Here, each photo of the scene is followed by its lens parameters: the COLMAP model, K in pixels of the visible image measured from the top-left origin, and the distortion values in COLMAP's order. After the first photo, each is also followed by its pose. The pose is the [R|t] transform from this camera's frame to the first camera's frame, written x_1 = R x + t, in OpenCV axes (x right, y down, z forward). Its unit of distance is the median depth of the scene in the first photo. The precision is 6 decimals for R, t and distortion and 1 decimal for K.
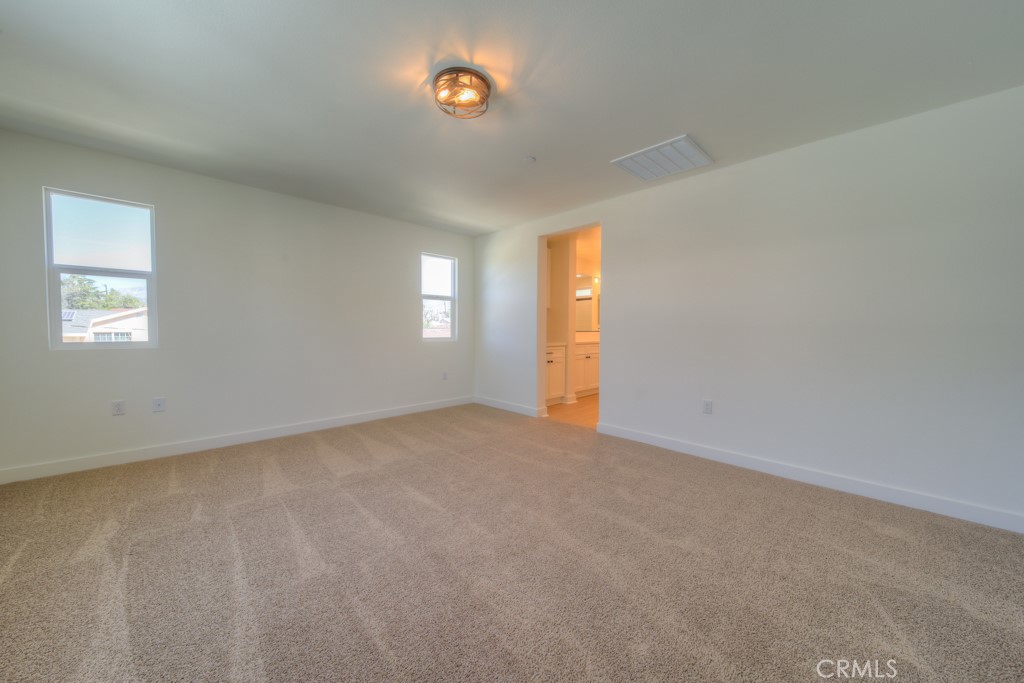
lens RADIAL K [[364.6, 0, 514.6], [0, 364.6, 330.8], [0, 0, 1]] dist [-0.000491, -0.000152]
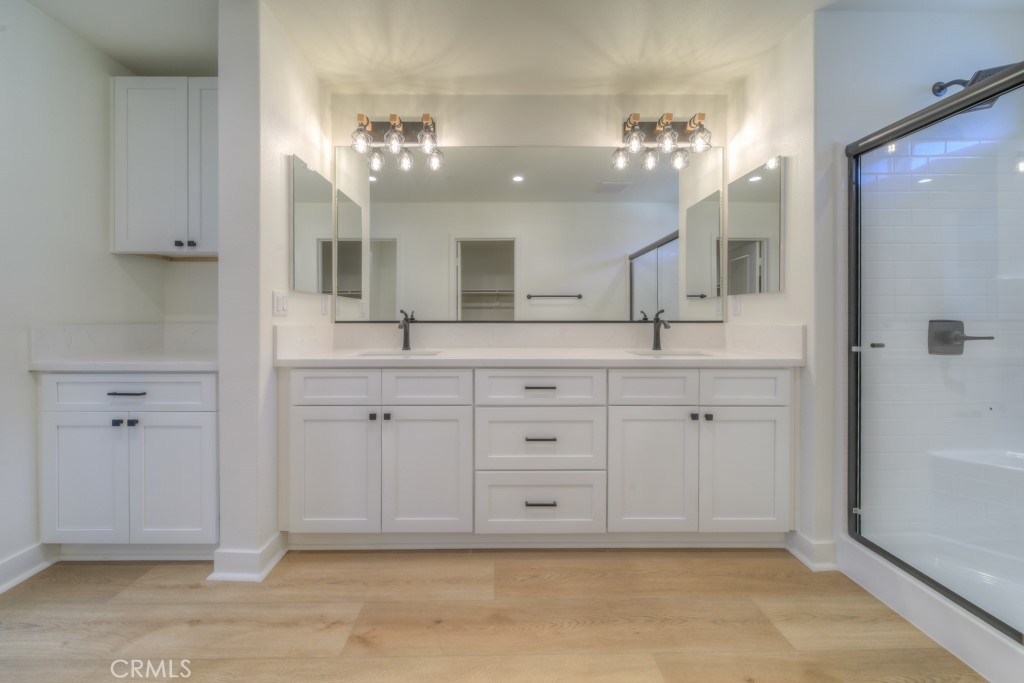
lens RADIAL K [[369.9, 0, 511.1], [0, 369.9, 323.5], [0, 0, 1]] dist [-0.003287, -0.000189]
pose [[0.707372, 0.005239, -0.706822, 0.524390], [0.000195, 0.999971, 0.007608, -0.000749], [0.706842, -0.005520, 0.707350, 0.972798]]
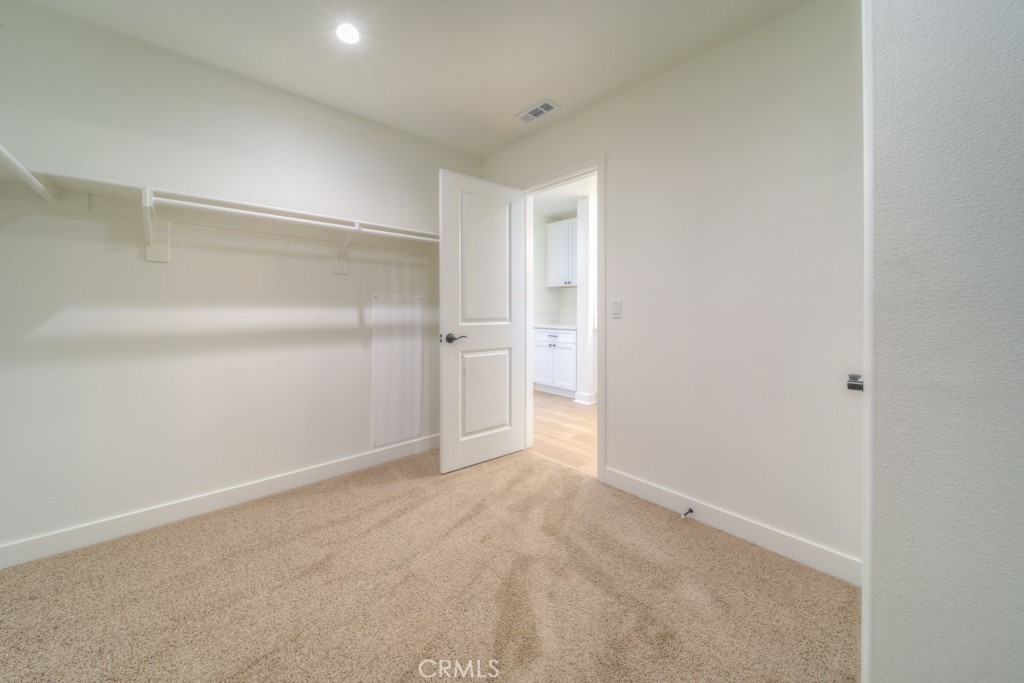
lens RADIAL K [[369.9, 0, 511.1], [0, 369.9, 323.5], [0, 0, 1]] dist [-0.003287, -0.000189]
pose [[-0.065003, 0.034756, -0.997280, 1.004916], [0.004468, 0.999393, 0.034539, -0.003969], [0.997875, -0.002211, -0.065119, 0.920704]]
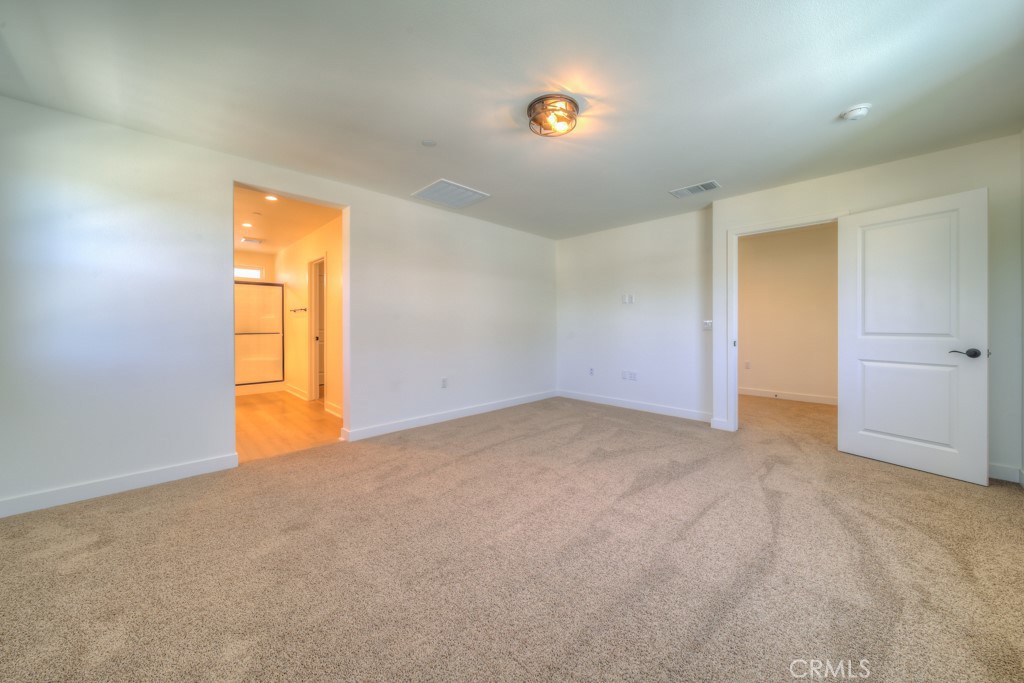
lens RADIAL K [[364.6, 0, 514.6], [0, 364.6, 330.8], [0, 0, 1]] dist [-0.000491, -0.000152]
pose [[0.006094, -0.006308, 0.999962, -0.490684], [0.000093, 0.999980, 0.006307, 0.003204], [-0.999981, 0.000054, 0.006094, 0.427332]]
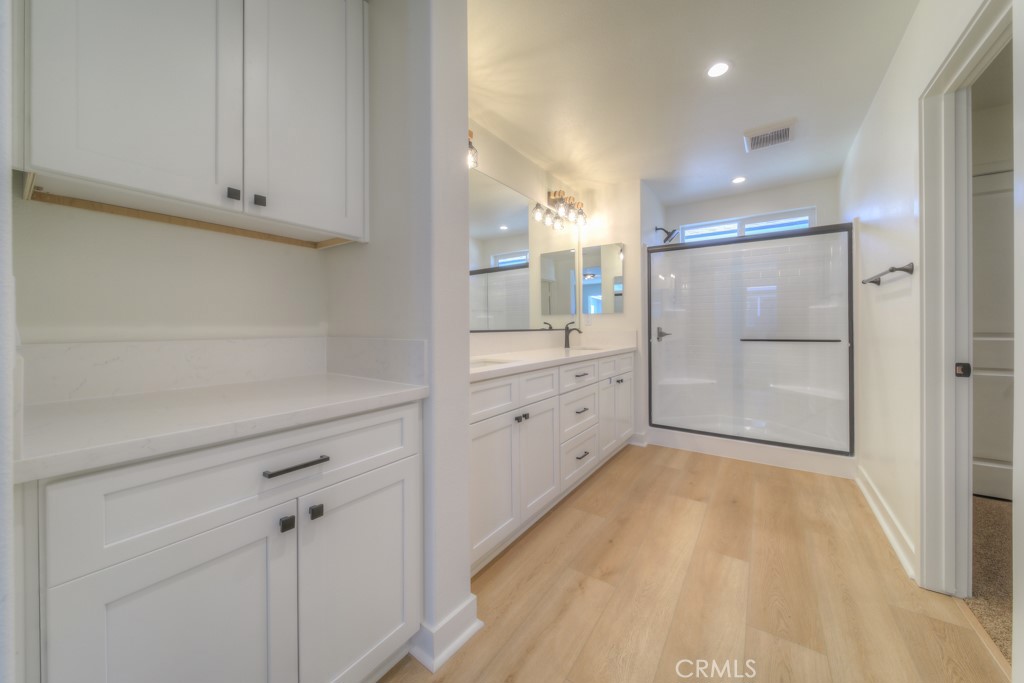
lens RADIAL K [[364.6, 0, 514.6], [0, 364.6, 330.8], [0, 0, 1]] dist [-0.000491, -0.000152]
pose [[0.984255, -0.011166, 0.176400, 0.159746], [0.010195, 0.999927, 0.006408, -0.002640], [-0.176459, -0.004509, 0.984298, 0.783908]]
